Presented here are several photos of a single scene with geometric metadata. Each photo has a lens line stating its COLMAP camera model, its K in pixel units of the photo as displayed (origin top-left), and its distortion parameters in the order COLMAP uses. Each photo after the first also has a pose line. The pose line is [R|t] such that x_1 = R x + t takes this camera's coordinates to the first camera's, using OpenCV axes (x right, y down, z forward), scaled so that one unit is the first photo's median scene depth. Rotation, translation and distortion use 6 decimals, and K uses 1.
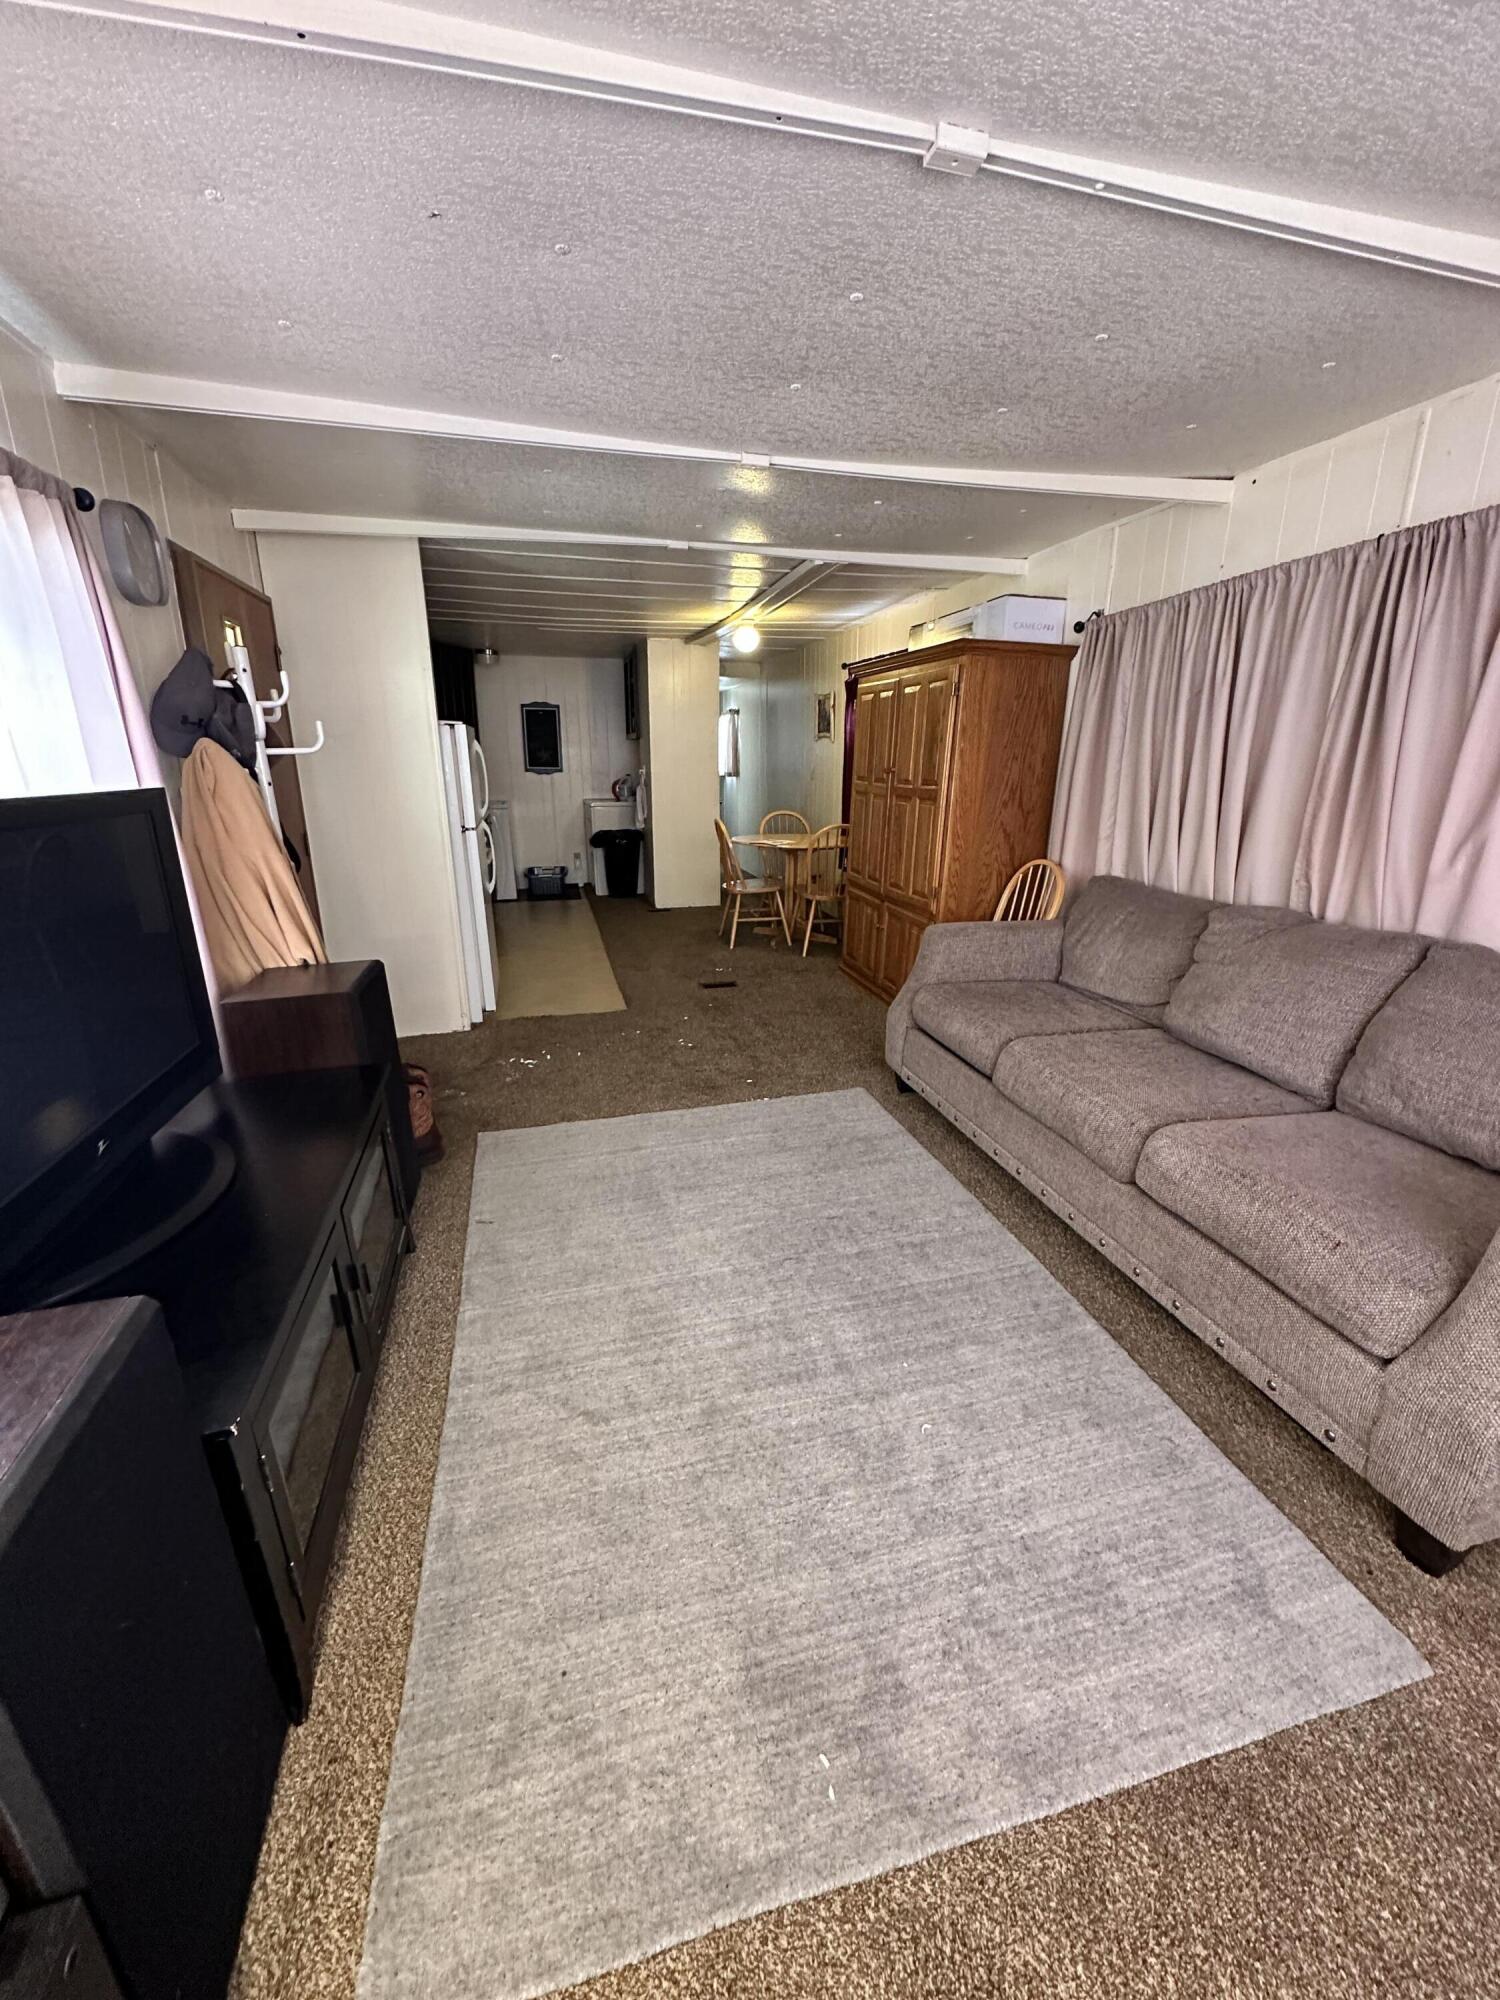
lens RADIAL K [[793.7, 0, 750.0], [0, 793.7, 1000.0], [0, 0, 1]] dist [0.000962, -0.000078]
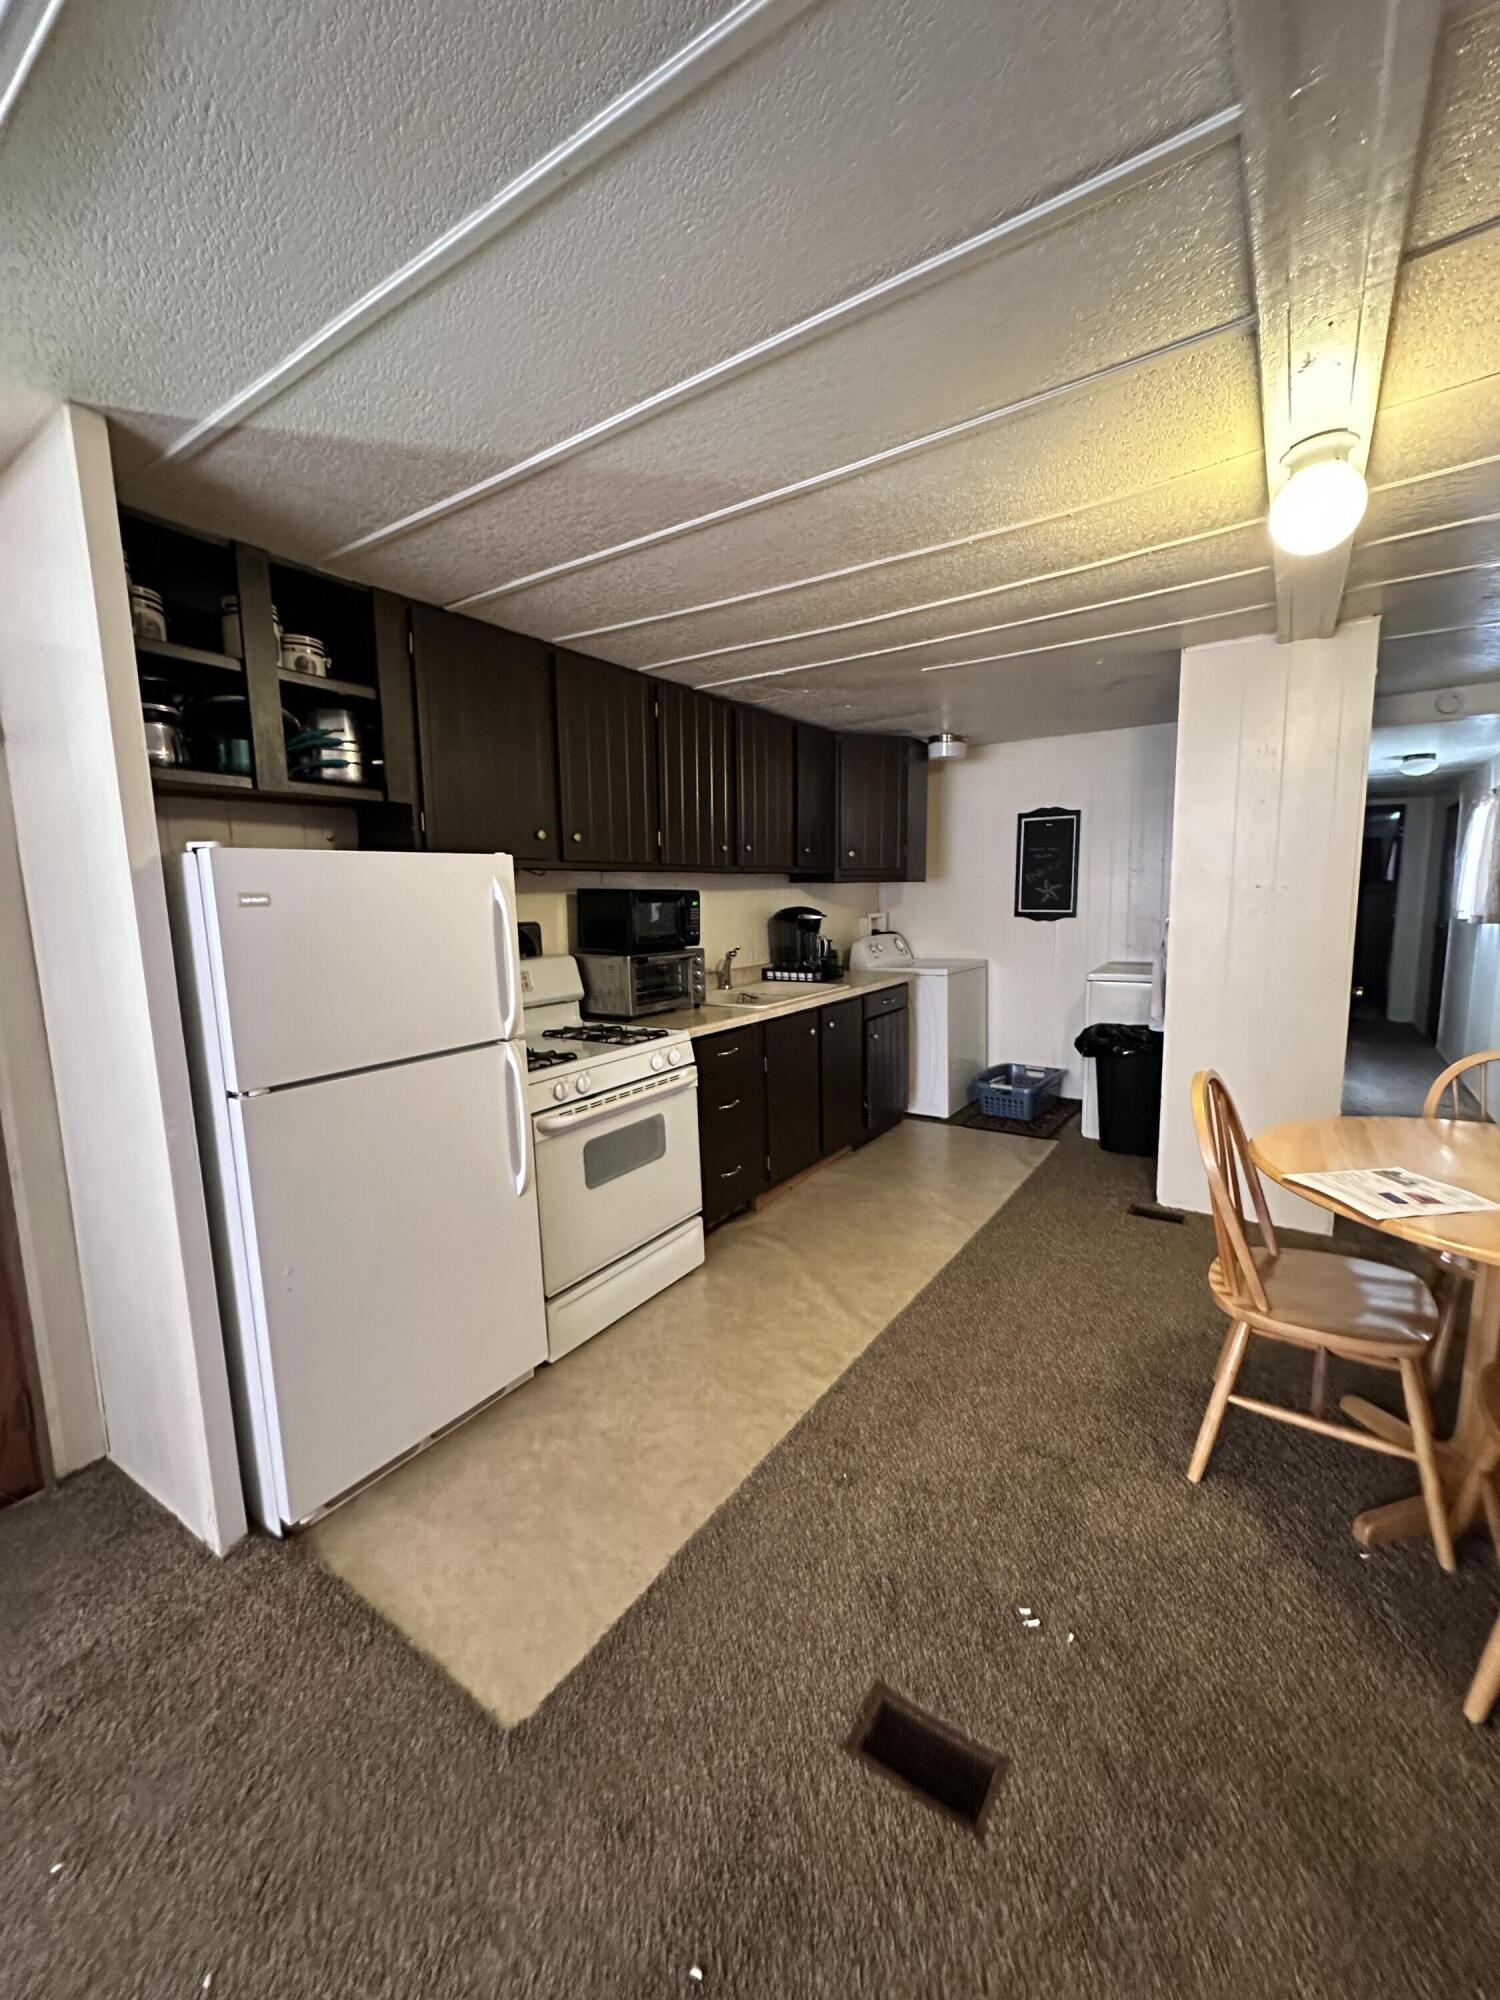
lens RADIAL K [[793.7, 0, 750.0], [0, 793.7, 1000.0], [0, 0, 1]] dist [0.000962, -0.000078]
pose [[0.656204, 0.074055, -0.750941, 0.084514], [-0.190547, 0.979183, -0.069944, -0.197816], [0.730129, 0.188988, 0.656655, 0.634121]]
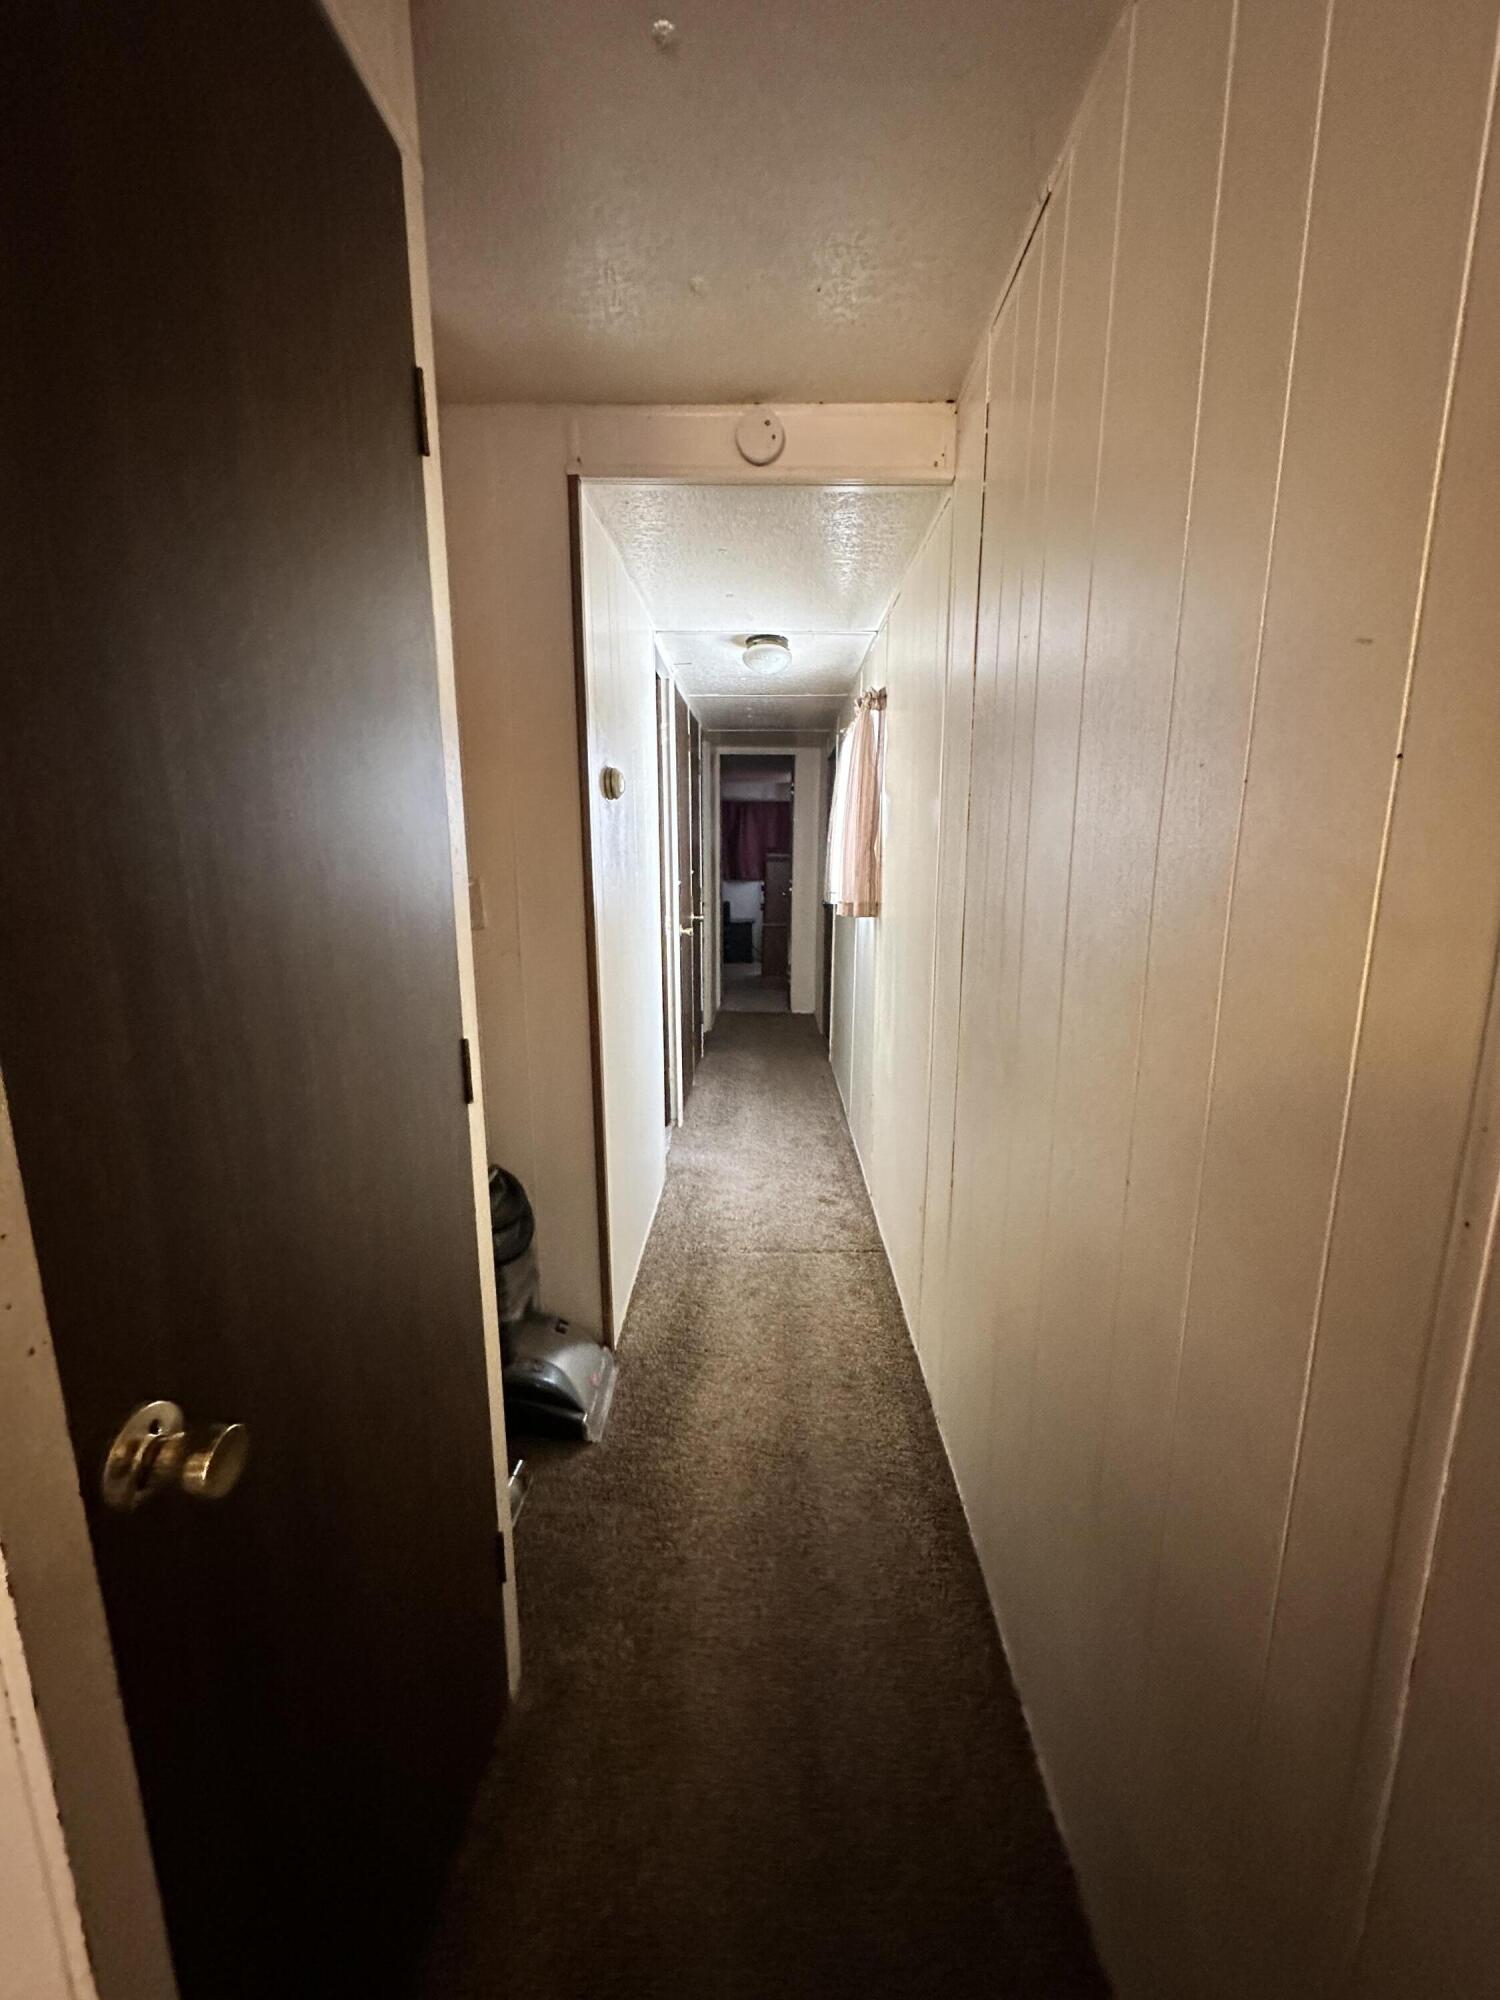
lens RADIAL K [[793.7, 0, 750.0], [0, 793.7, 1000.0], [0, 0, 1]] dist [0.000962, -0.000078]
pose [[0.963153, 0.037140, -0.266378, 0.062163], [-0.065619, 0.992940, -0.098819, -0.270971], [0.260827, 0.112657, 0.958790, 0.881913]]
